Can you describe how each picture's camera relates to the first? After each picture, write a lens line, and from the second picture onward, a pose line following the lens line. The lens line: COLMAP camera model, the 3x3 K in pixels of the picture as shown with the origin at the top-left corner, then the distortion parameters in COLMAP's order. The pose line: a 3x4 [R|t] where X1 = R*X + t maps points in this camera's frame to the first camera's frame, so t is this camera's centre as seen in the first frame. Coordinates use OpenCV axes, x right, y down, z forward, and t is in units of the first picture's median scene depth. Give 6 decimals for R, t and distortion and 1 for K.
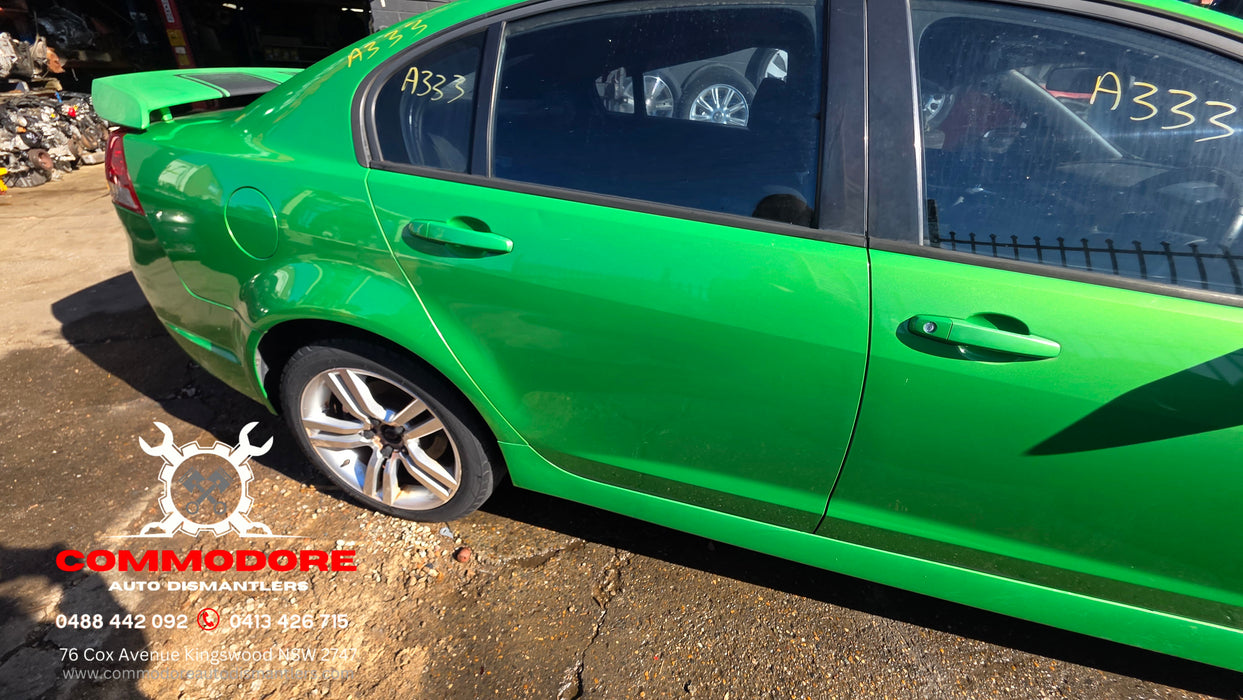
lens RADIAL K [[499.1, 0, 617.6], [0, 499.1, 347.4], [0, 0, 1]] dist [-0.000068, -0.000249]
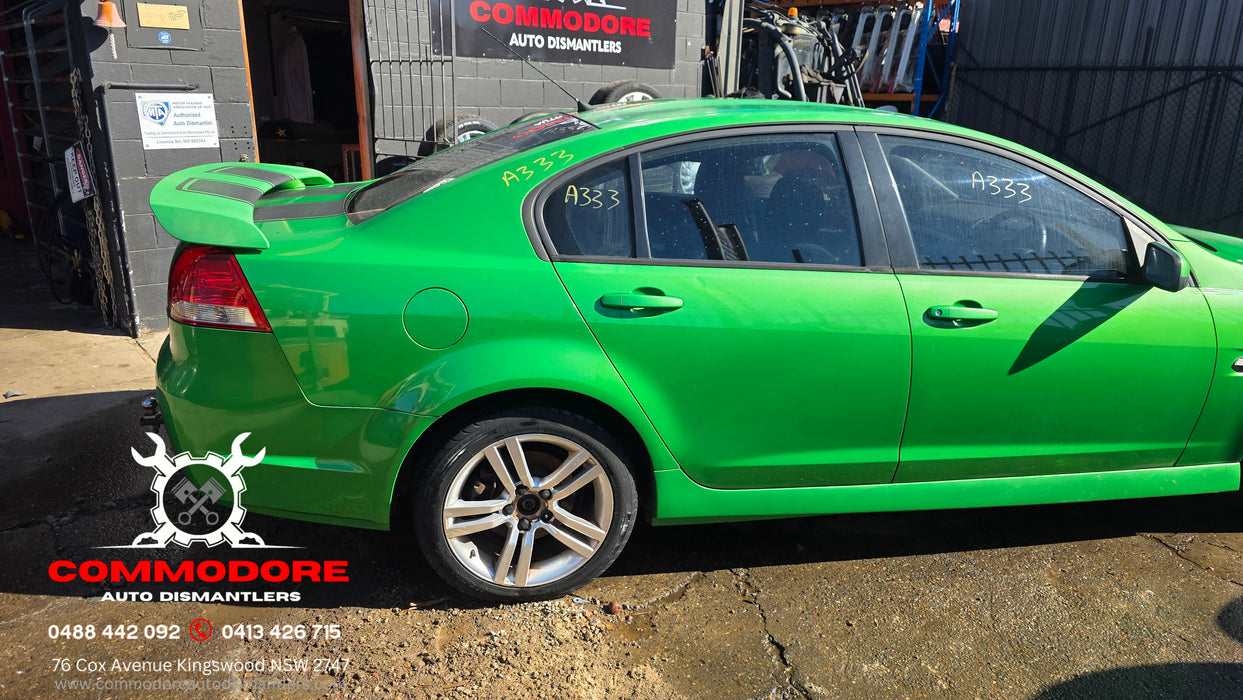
lens RADIAL K [[829.3, 0, 629.0], [0, 829.3, 346.3], [0, 0, 1]] dist [0.055215, -0.056748]
pose [[0.899716, -0.142541, 0.412545, -1.219829], [0.221737, 0.963388, -0.150719, 0.211980], [-0.375957, 0.227080, 0.898382, -0.922470]]
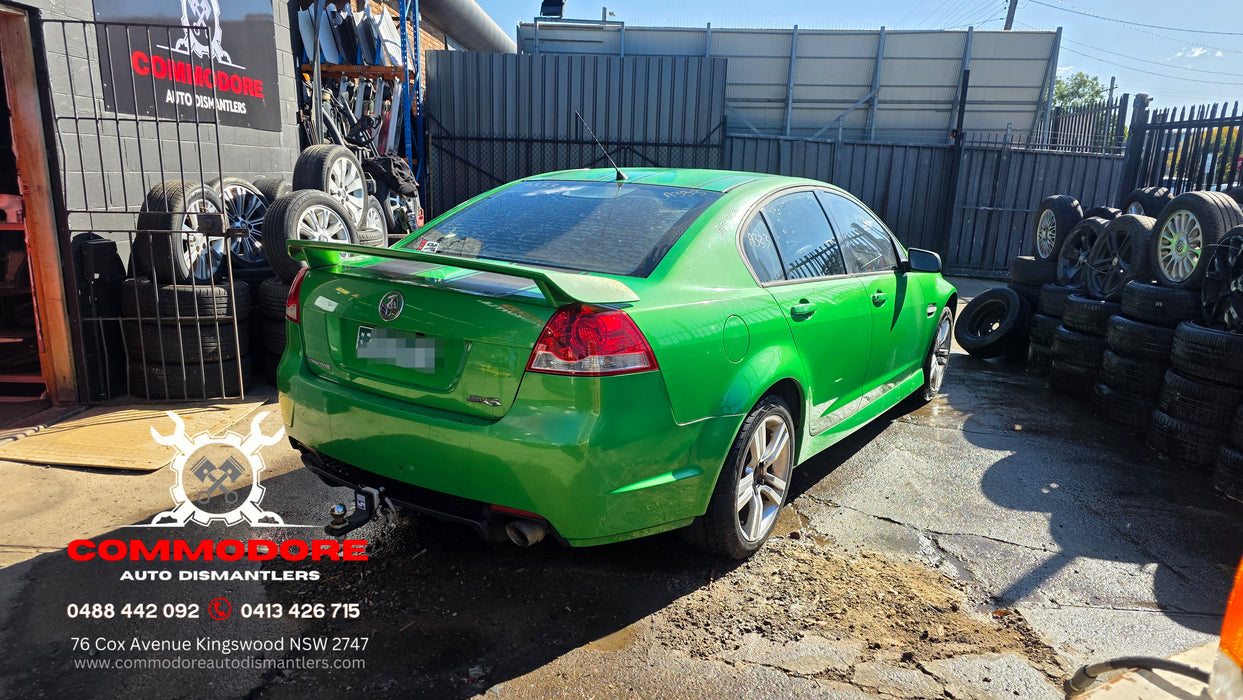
lens RADIAL K [[829.3, 0, 619.1], [0, 829.3, 354.0], [0, 0, 1]] dist [0.055215, -0.056748]
pose [[0.332579, -0.229723, 0.914669, -3.107965], [0.447035, 0.892394, 0.061584, -0.466274], [-0.830392, 0.388408, 0.399486, 0.207110]]
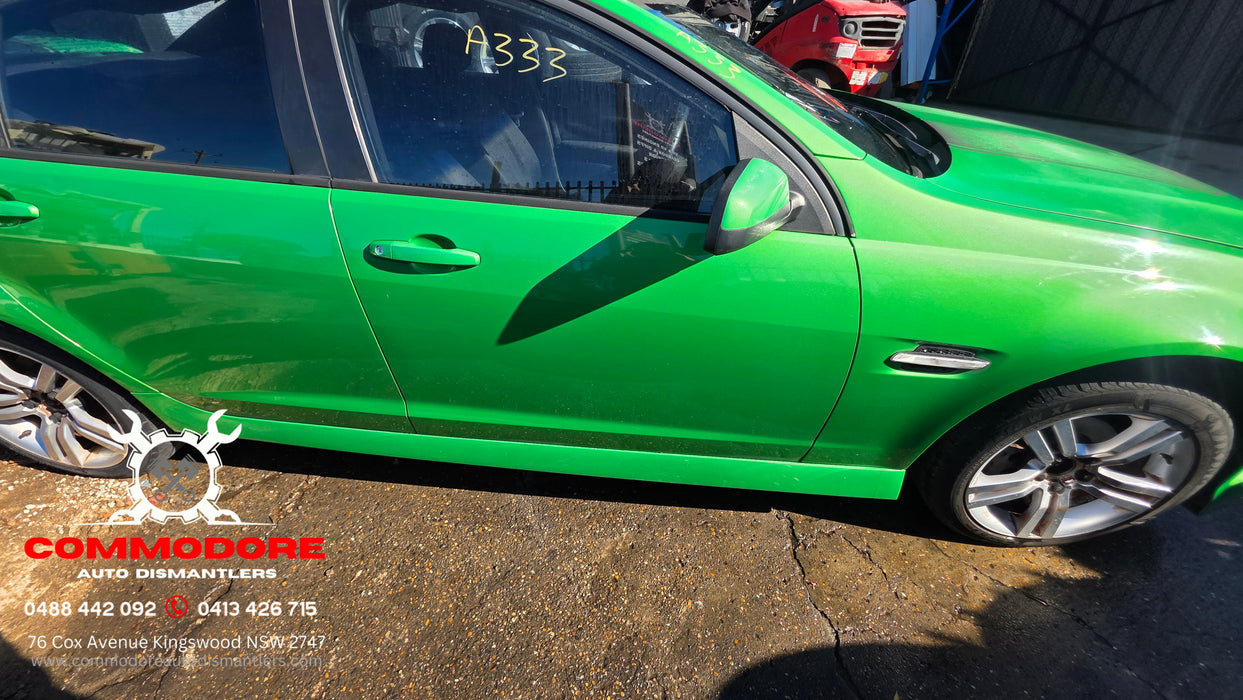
lens RADIAL K [[499.1, 0, 619.1], [0, 499.1, 348.2], [0, 0, 1]] dist [-0.000068, -0.000249]
pose [[0.986512, -0.117825, 0.113632, 0.814777], [0.105717, 0.988593, 0.107277, 0.100050], [-0.124976, -0.093817, 0.987714, -0.240871]]
